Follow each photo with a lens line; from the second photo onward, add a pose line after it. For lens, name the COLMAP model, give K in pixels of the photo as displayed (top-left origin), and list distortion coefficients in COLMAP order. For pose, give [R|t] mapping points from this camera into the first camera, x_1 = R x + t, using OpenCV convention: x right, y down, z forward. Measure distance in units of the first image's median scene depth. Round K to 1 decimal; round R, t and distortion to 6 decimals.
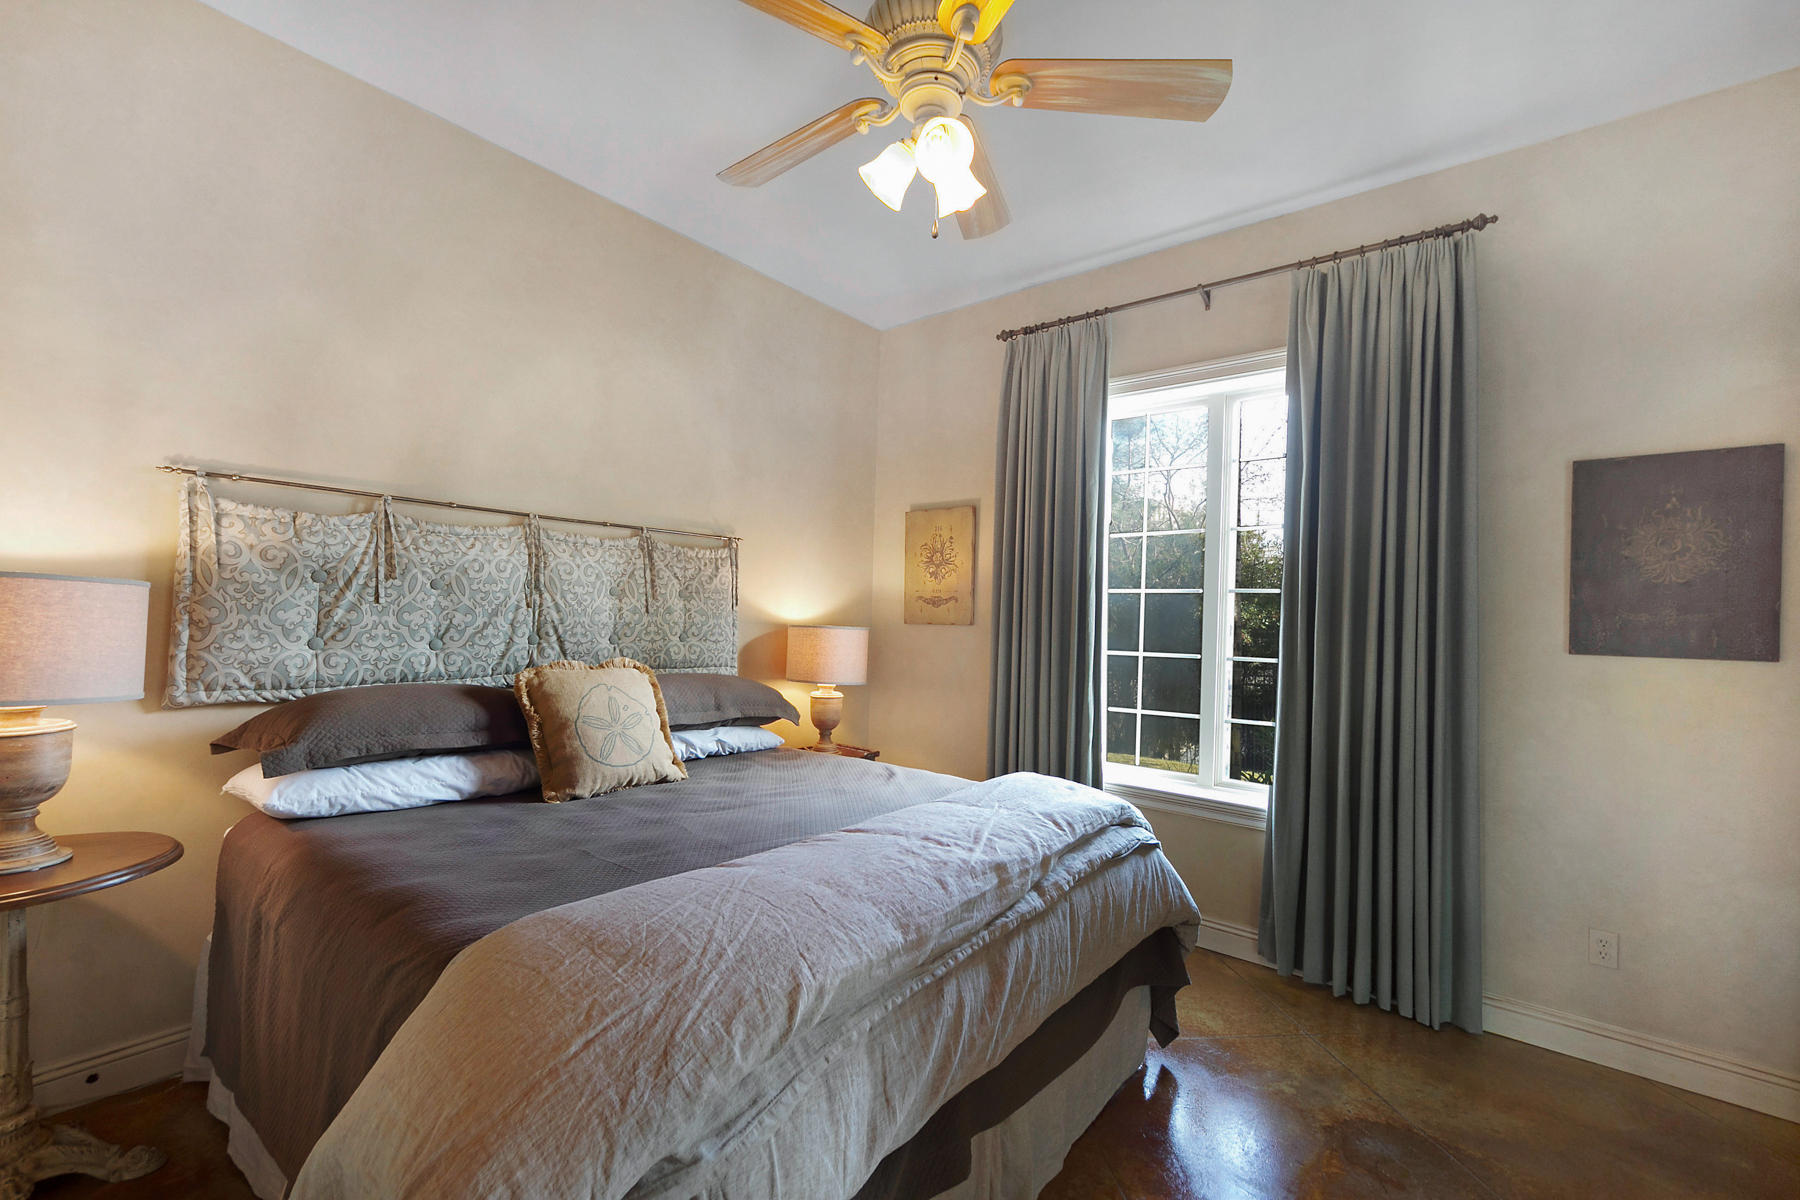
lens RADIAL K [[762.0, 0, 900.1], [0, 762.0, 604.9], [0, 0, 1]] dist [-0.001771, -0.000472]
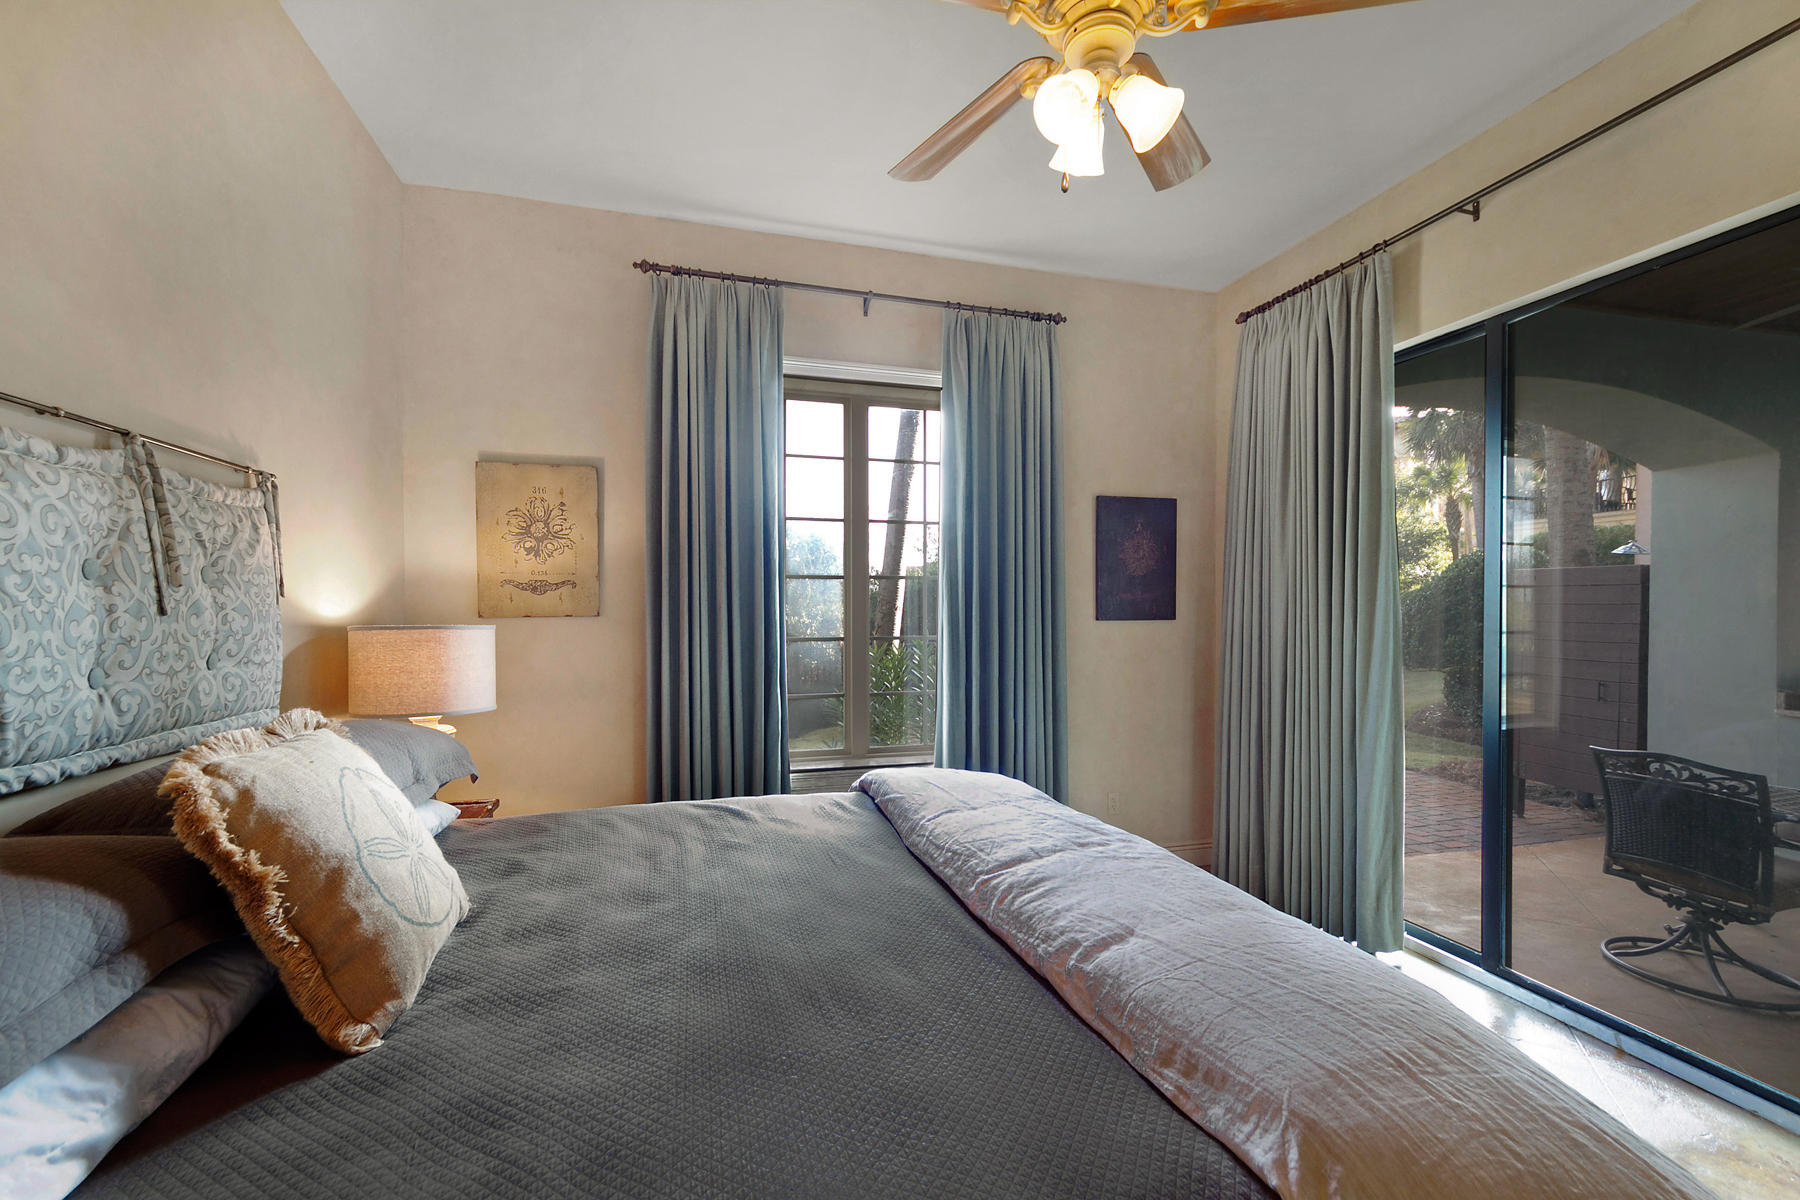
lens RADIAL K [[745.0, 0, 899.7], [0, 745.0, 606.7], [0, 0, 1]] dist [-0.002387, -0.000101]
pose [[0.567671, -0.025741, 0.822853, -0.448633], [0.002701, 0.999564, 0.029406, -0.006969], [-0.823251, -0.014470, 0.567493, 0.358733]]
